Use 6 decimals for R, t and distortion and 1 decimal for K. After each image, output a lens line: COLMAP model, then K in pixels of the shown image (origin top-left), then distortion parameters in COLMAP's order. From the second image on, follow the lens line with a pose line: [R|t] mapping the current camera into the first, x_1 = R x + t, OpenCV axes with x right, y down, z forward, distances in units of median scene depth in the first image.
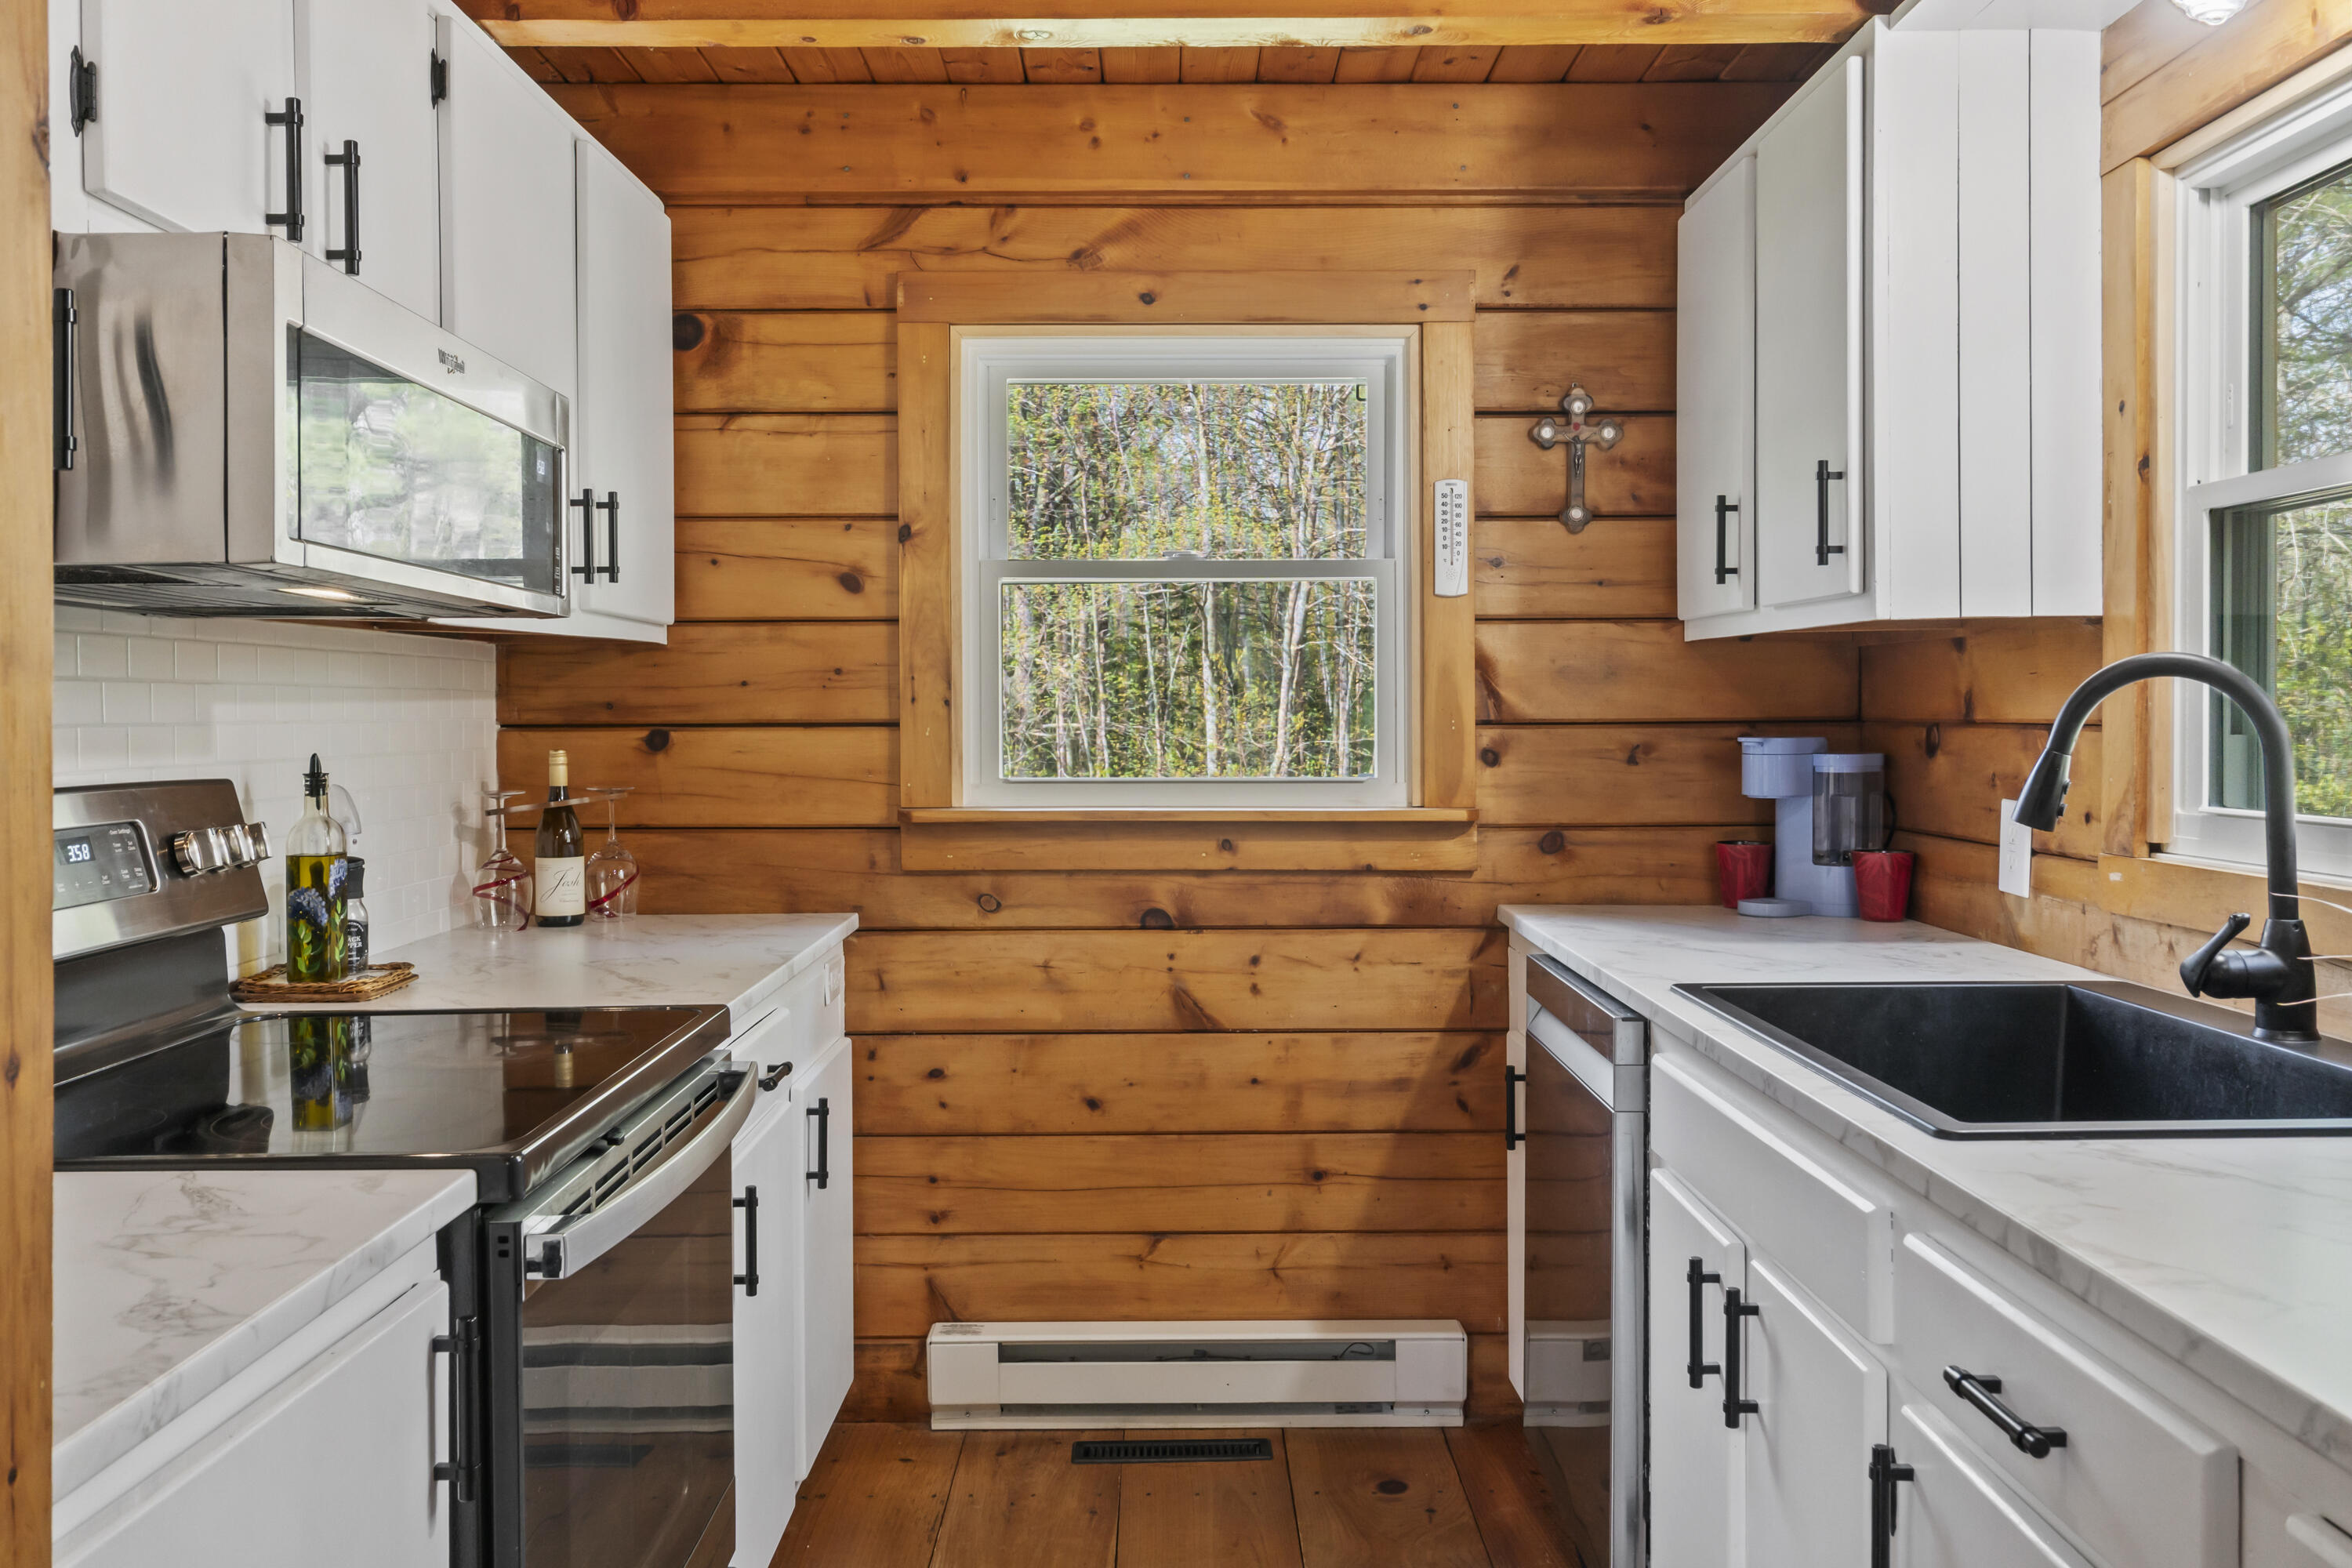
lens RADIAL K [[1894.3, 0, 1202.2], [0, 1894.3, 729.8], [0, 0, 1]] dist [-0.000891, -0.000364]
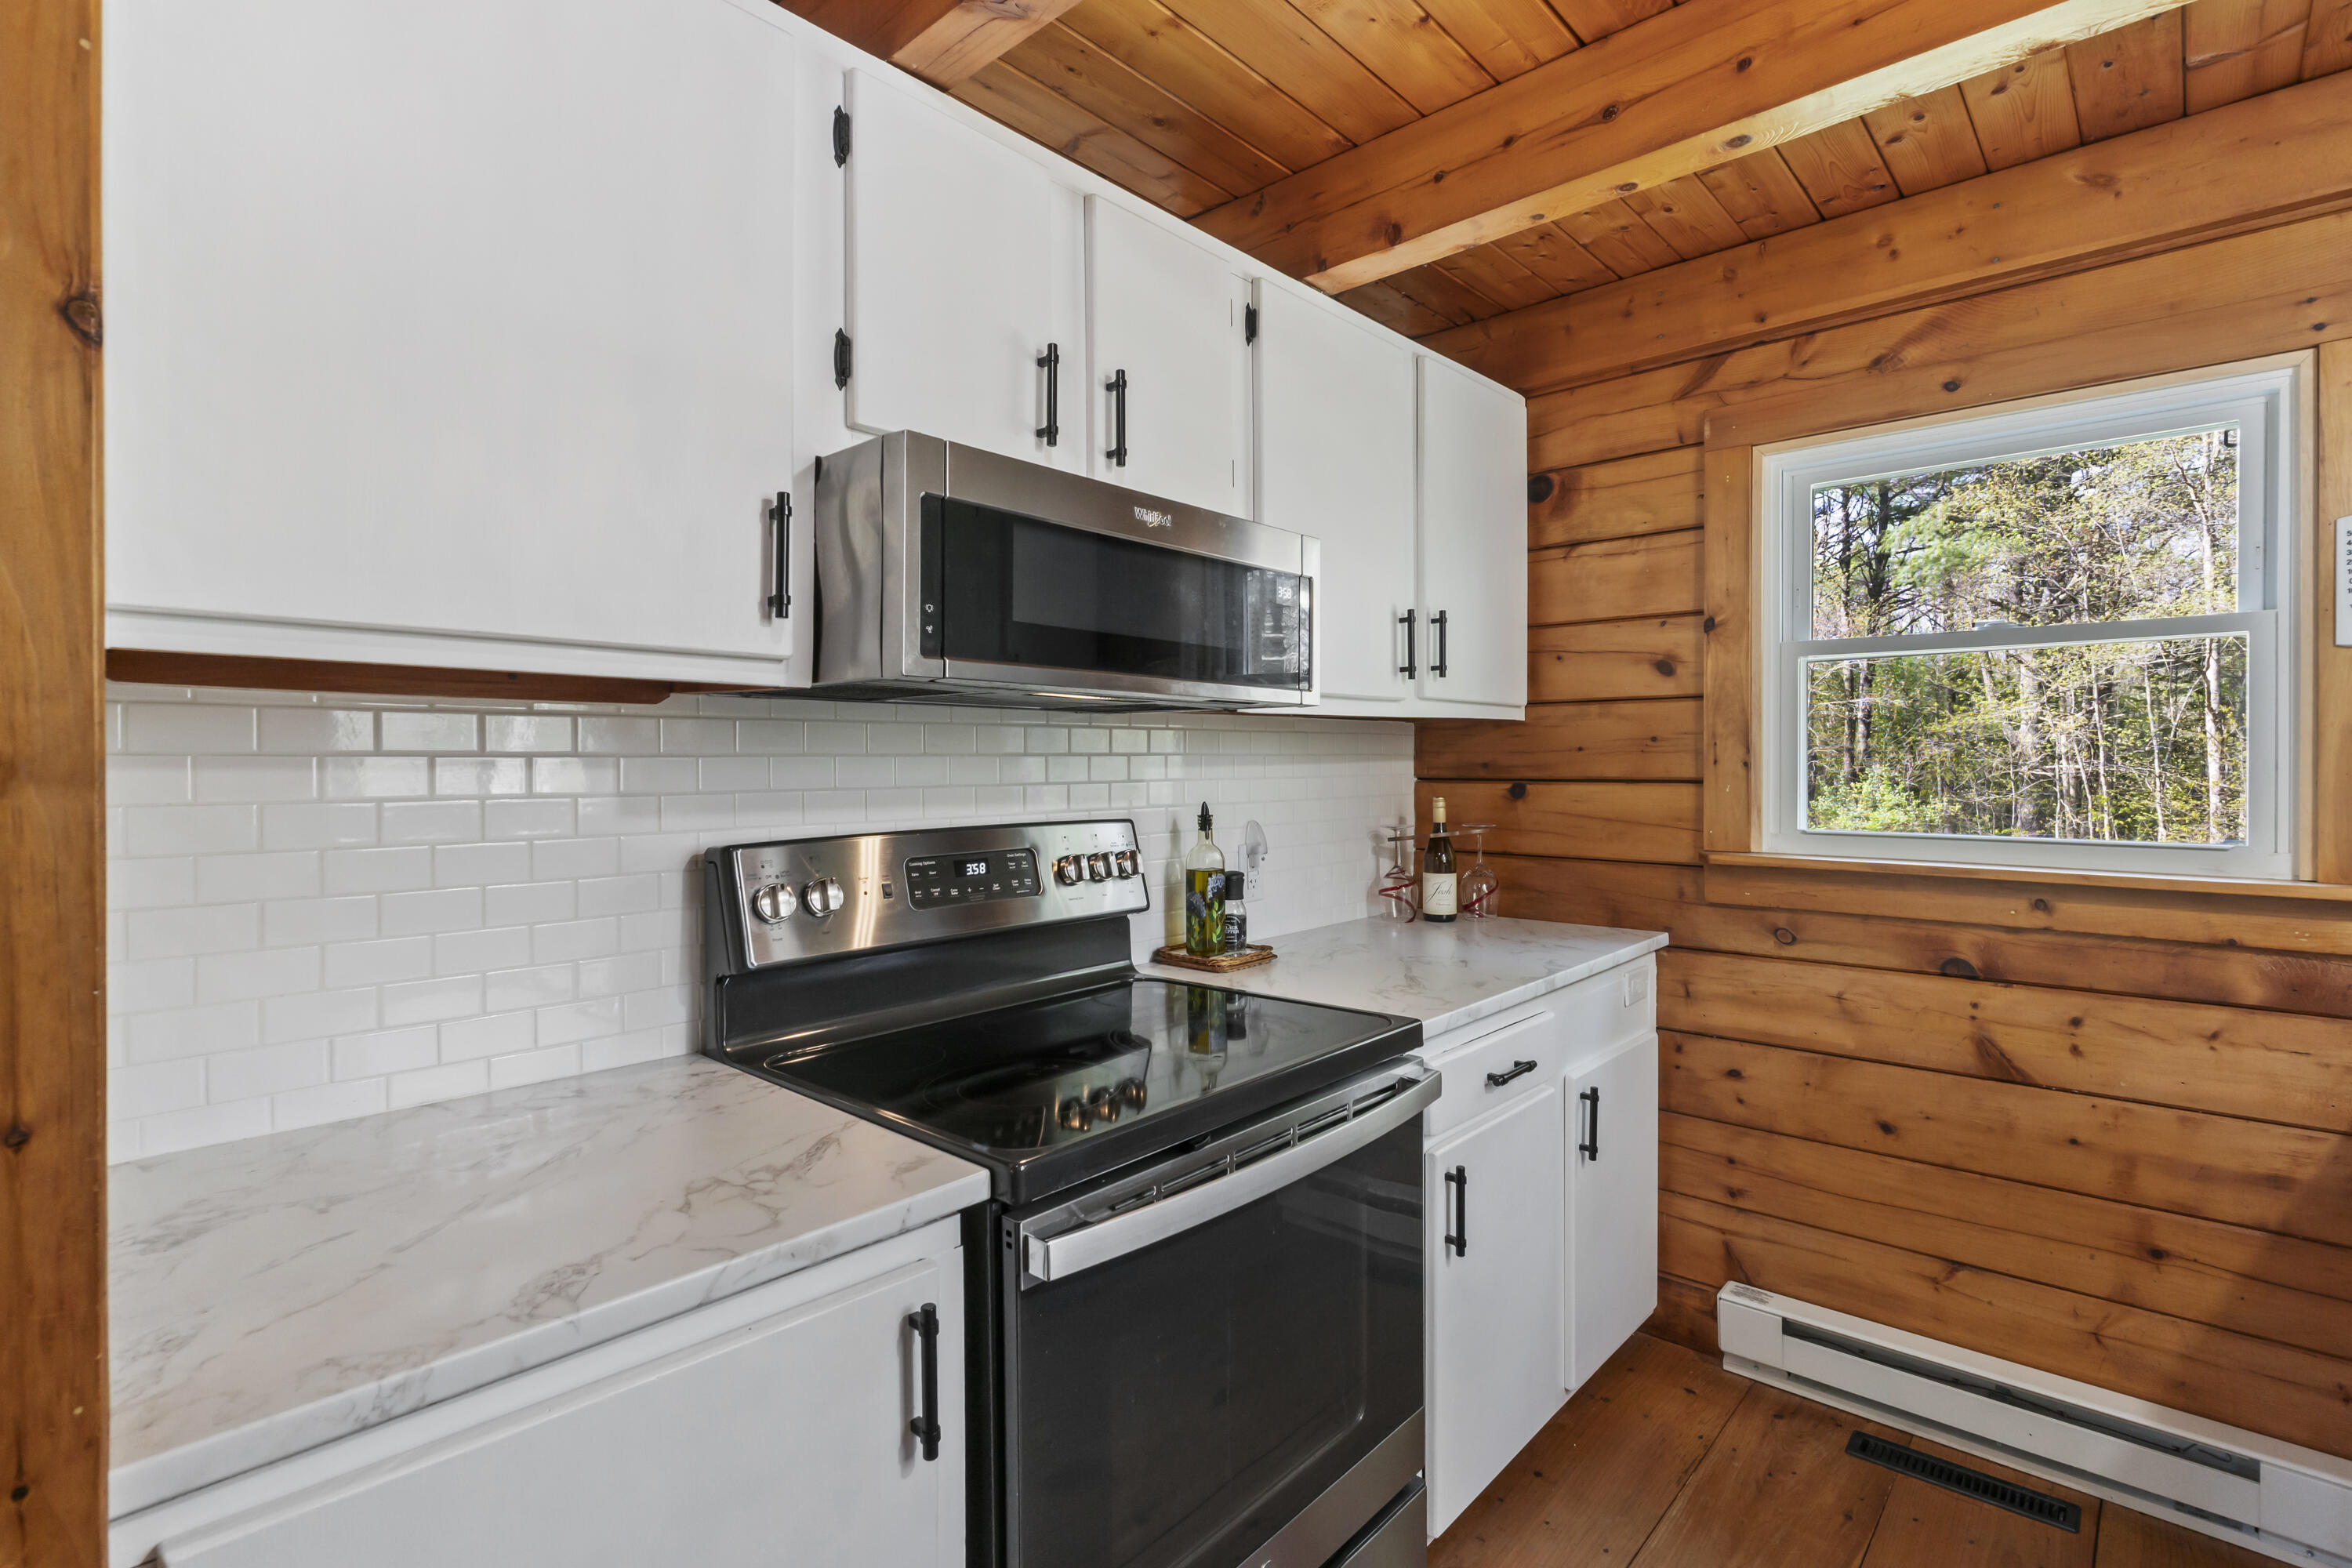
lens RADIAL K [[1143.7, 0, 1109.8], [0, 1143.7, 772.5], [0, 0, 1]] dist [-0.009028, 0.001147]
pose [[0.727247, 0.007421, -0.686336, 0.067451], [-0.006293, 0.999972, 0.004143, -0.009747], [0.686347, 0.001306, 0.727273, 0.208099]]
